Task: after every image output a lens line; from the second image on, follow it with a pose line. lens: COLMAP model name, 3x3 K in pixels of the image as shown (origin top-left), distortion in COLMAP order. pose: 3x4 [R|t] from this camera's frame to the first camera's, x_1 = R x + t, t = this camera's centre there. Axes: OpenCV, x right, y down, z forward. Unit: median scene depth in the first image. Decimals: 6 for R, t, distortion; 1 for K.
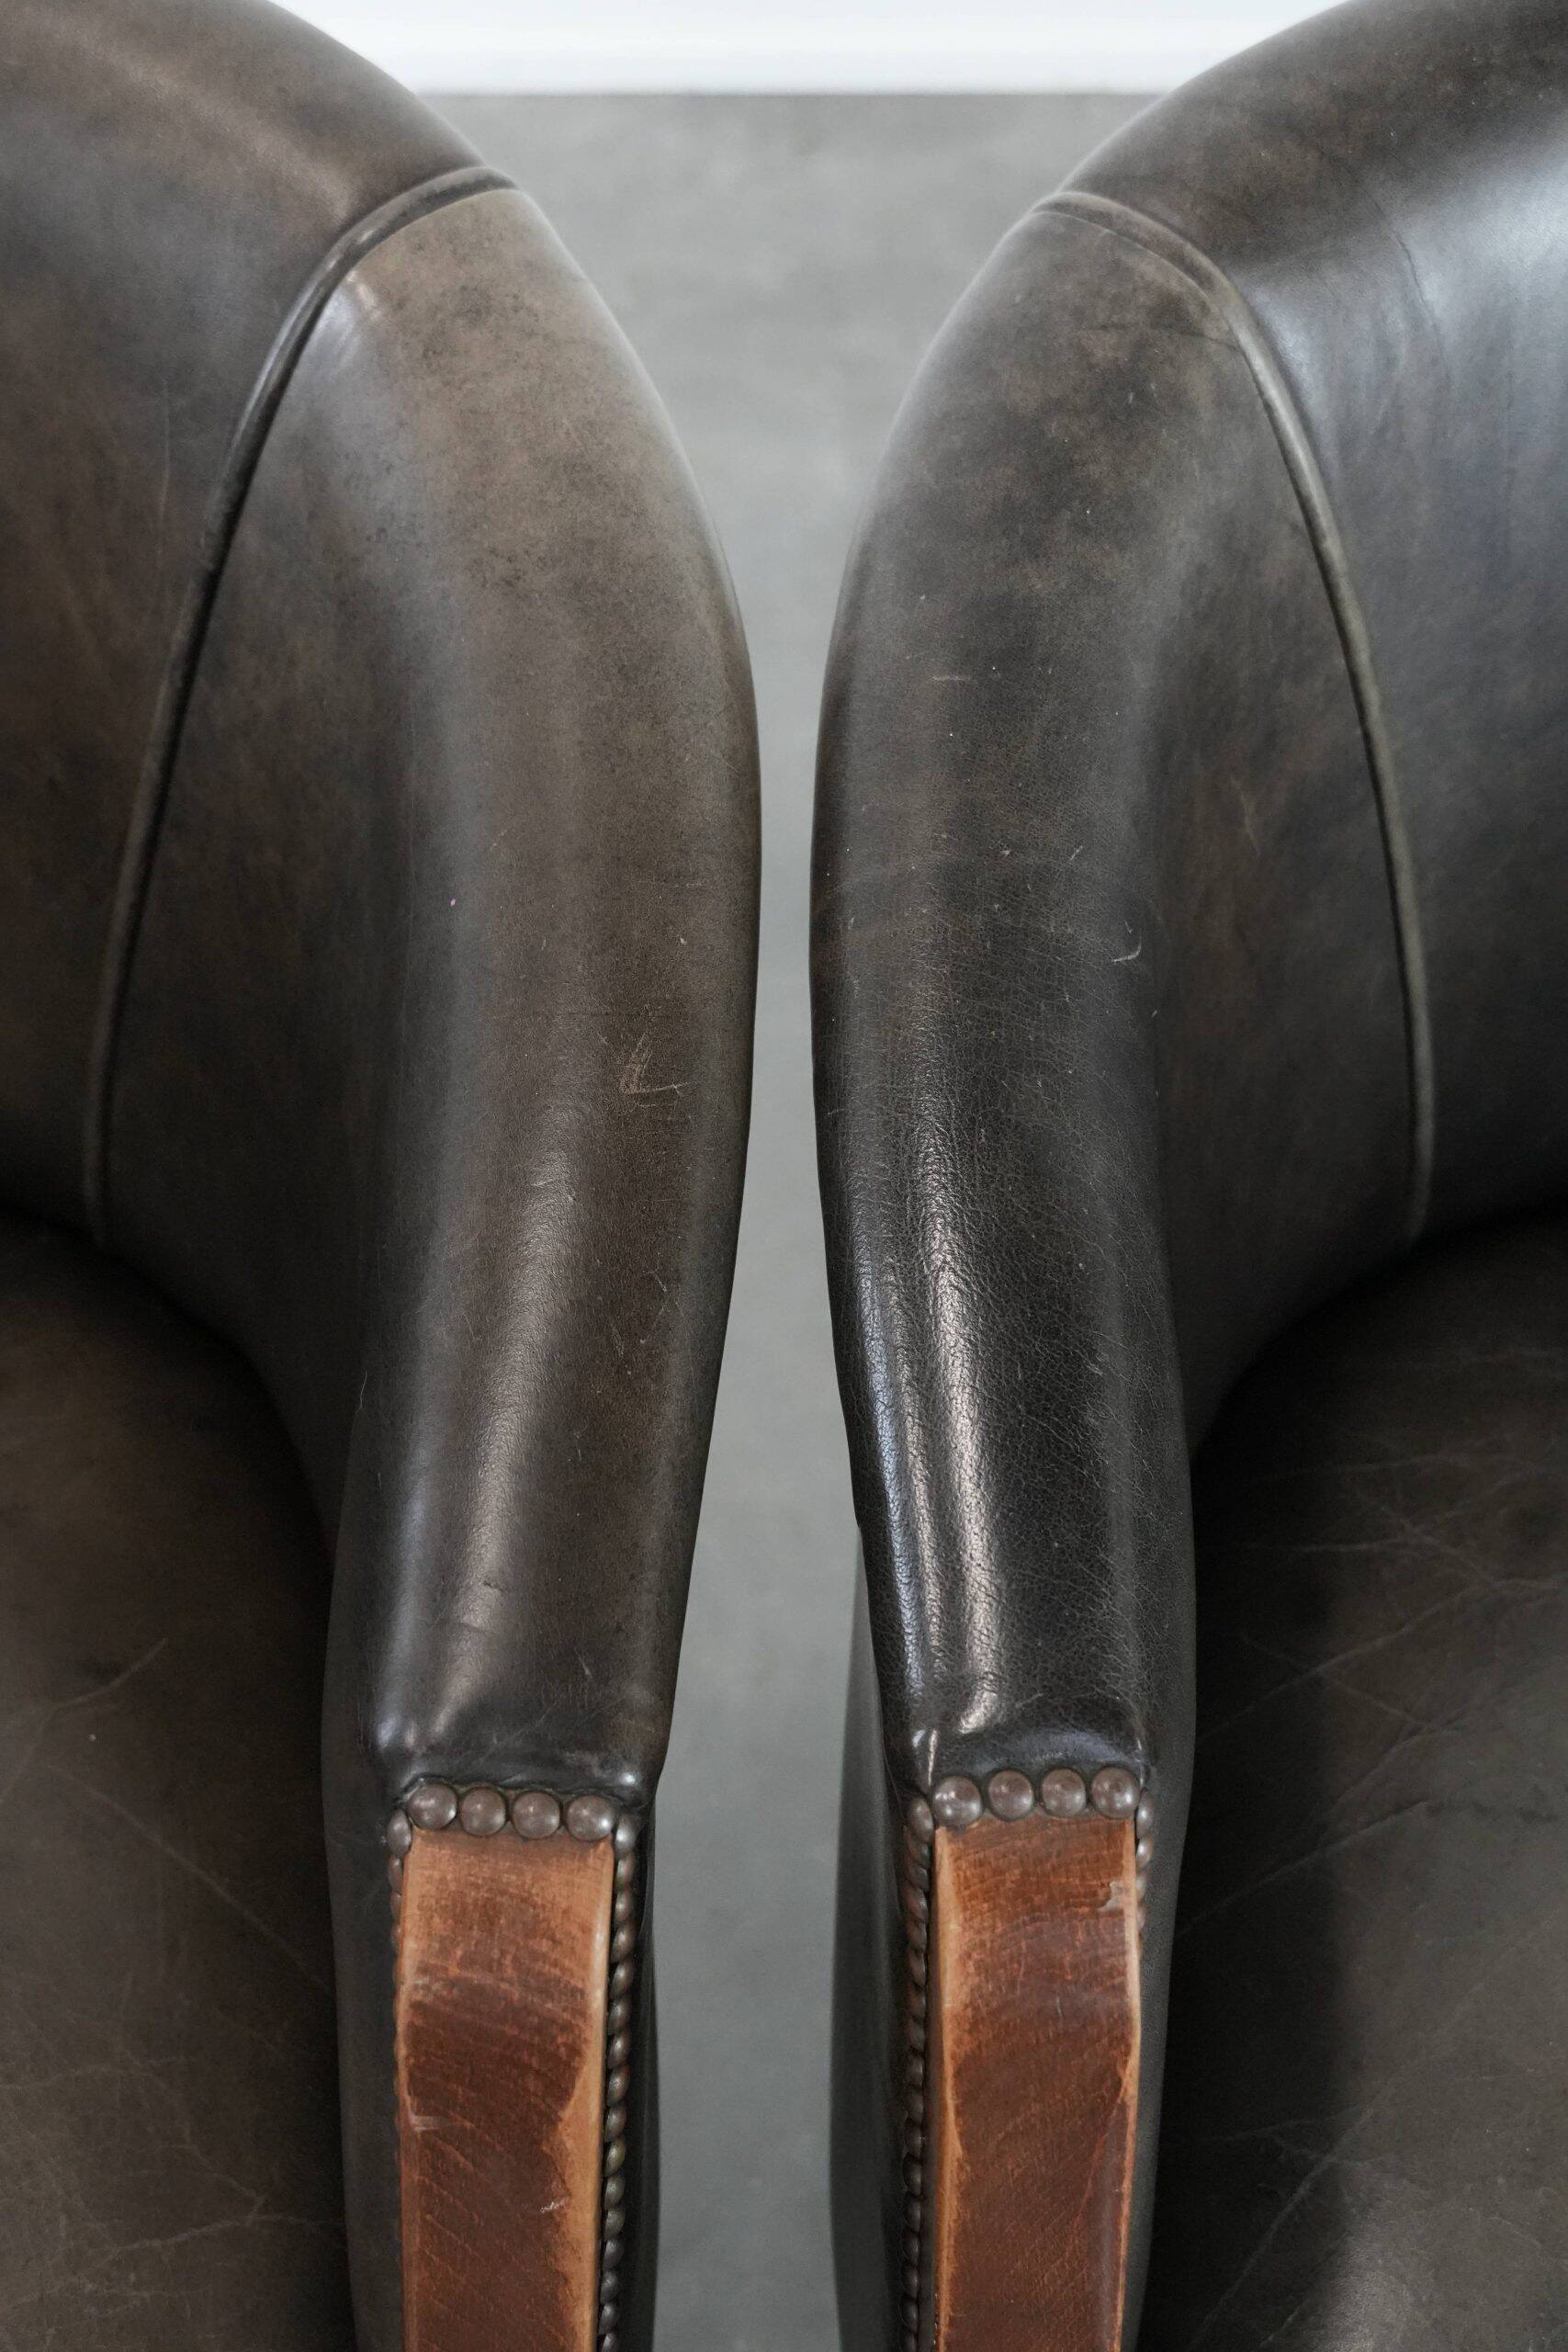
lens RADIAL K [[3439.7, 0, 784.0], [0, 3439.7, 1176.0], [0, 0, 1]] dist [0.038120, 0.007578]
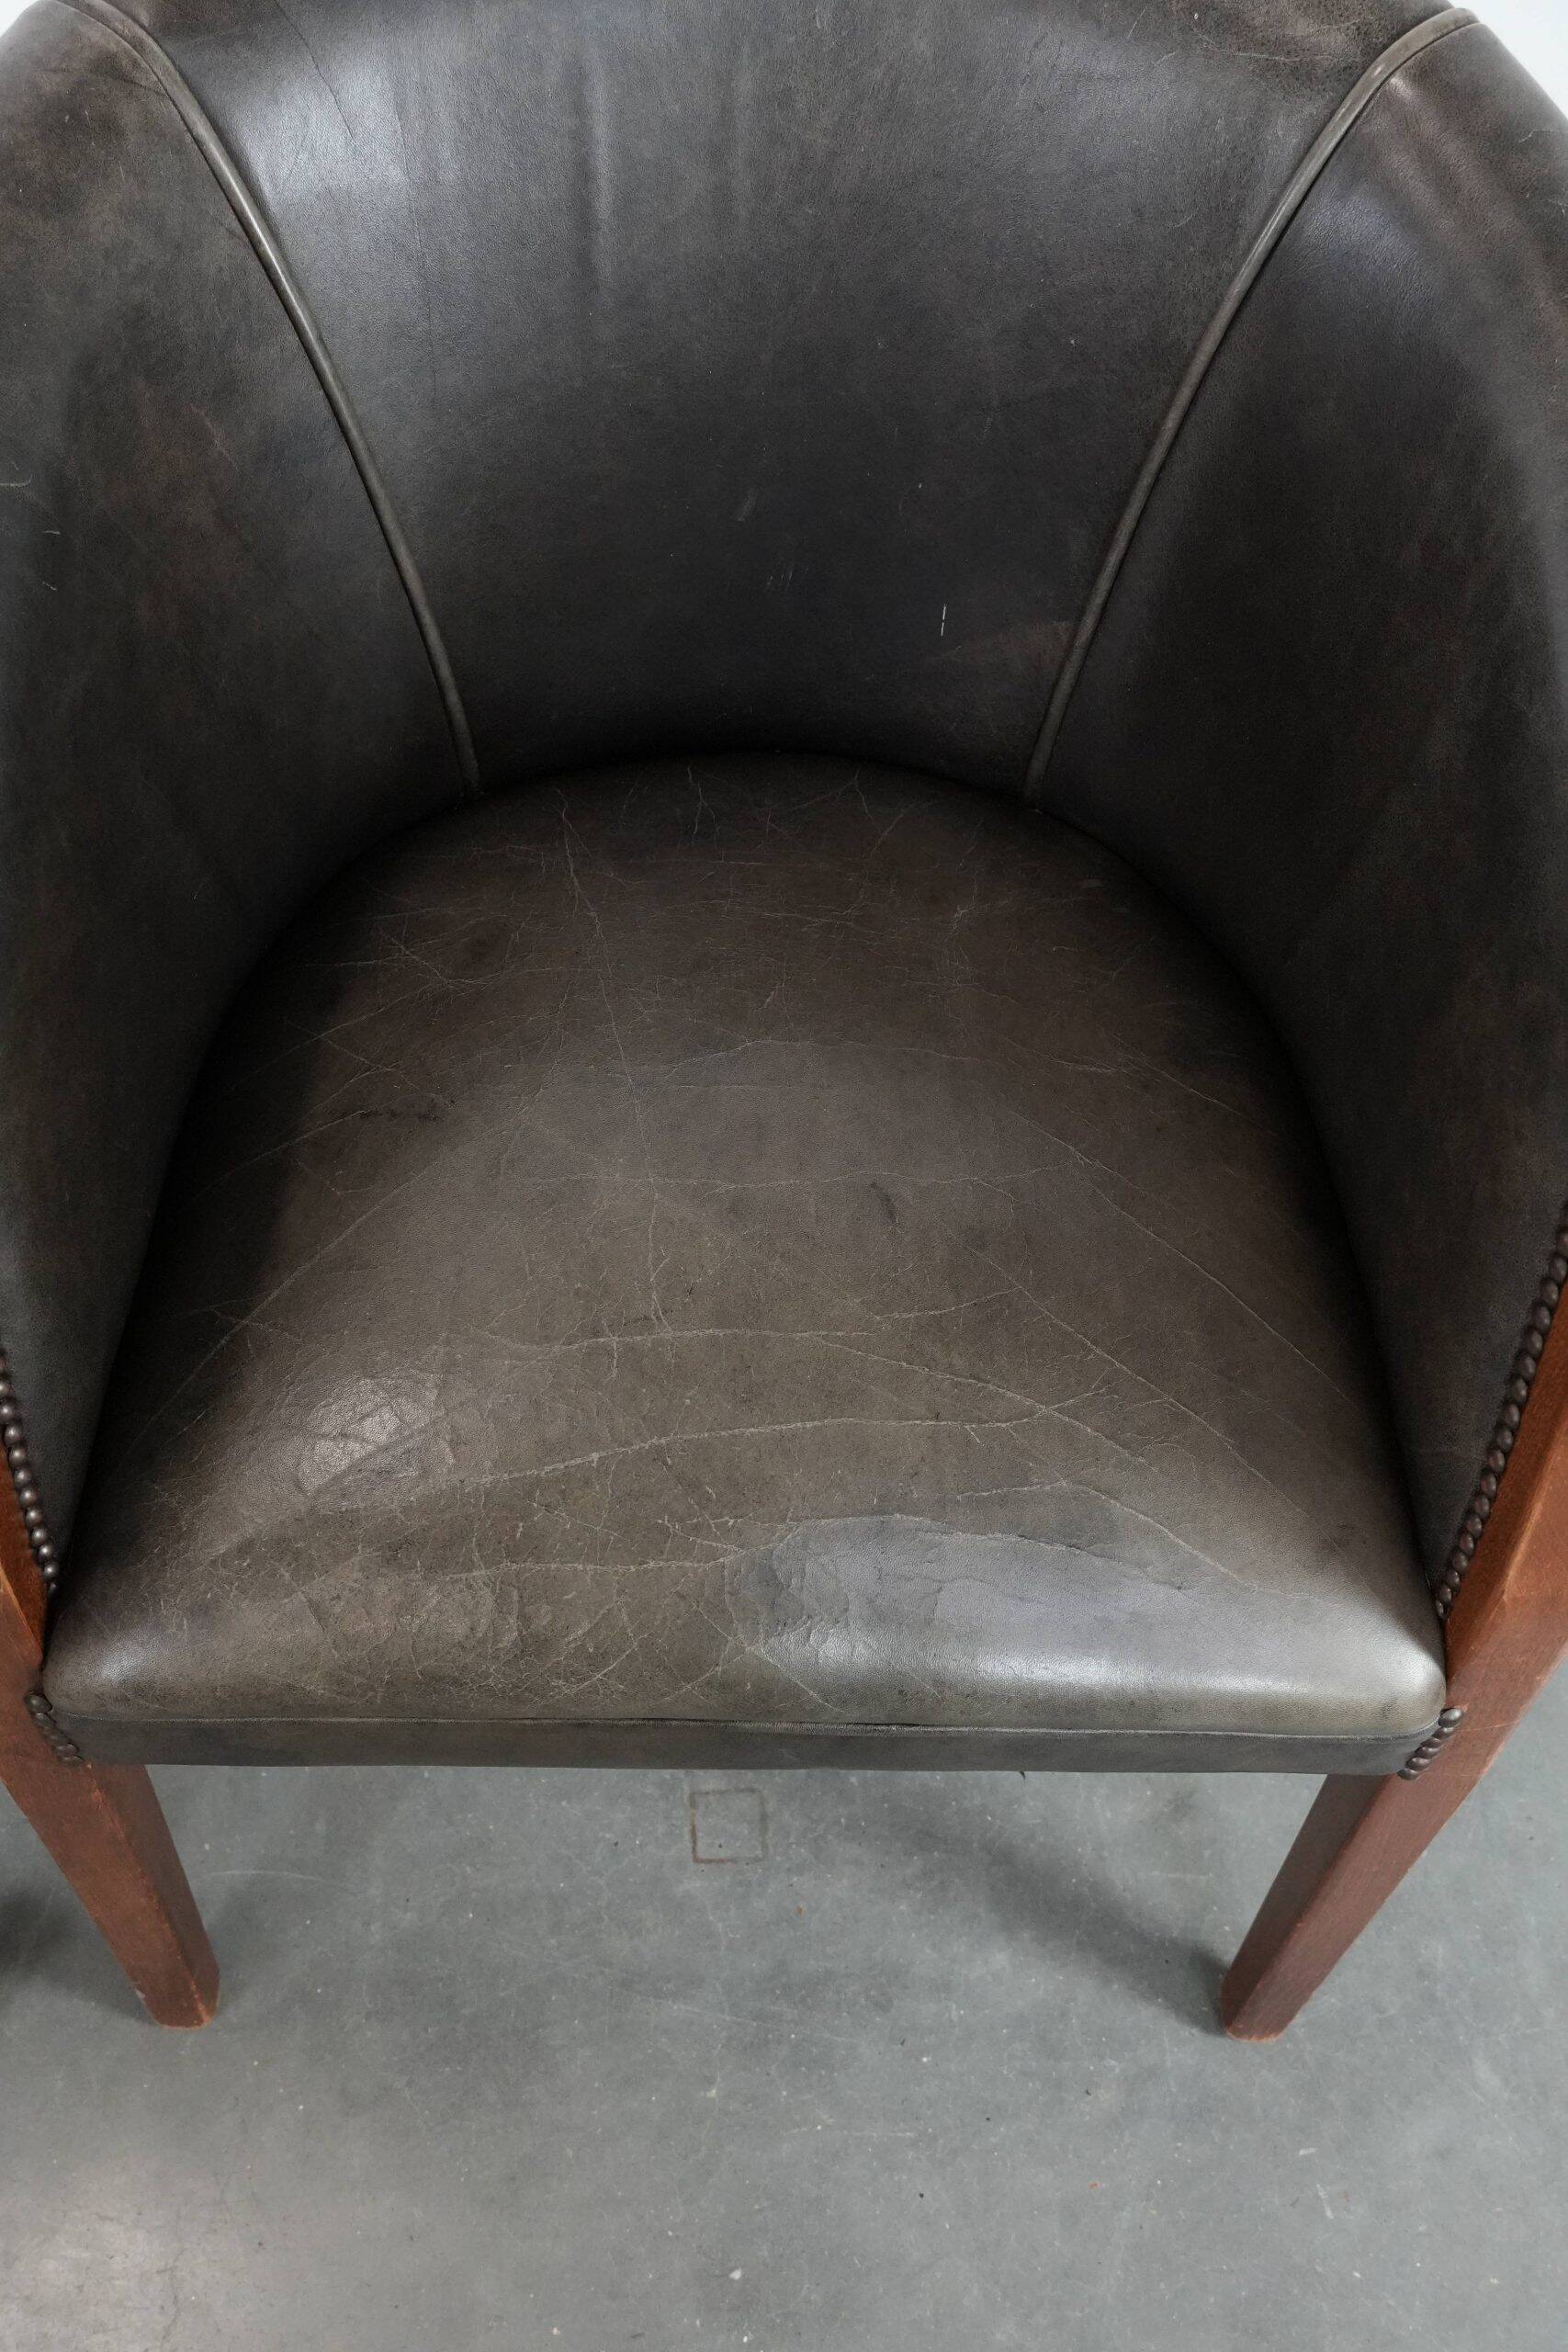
lens RADIAL K [[2227.9, 0, 784.0], [0, 2227.9, 1176.0], [0, 0, 1]] dist [-0.002703, 0.020920]
pose [[0.999805, 0.004807, 0.019169, 0.374358], [-0.006268, 0.997020, 0.076887, 0.141336], [-0.018742, -0.076992, 0.996856, 0.016243]]
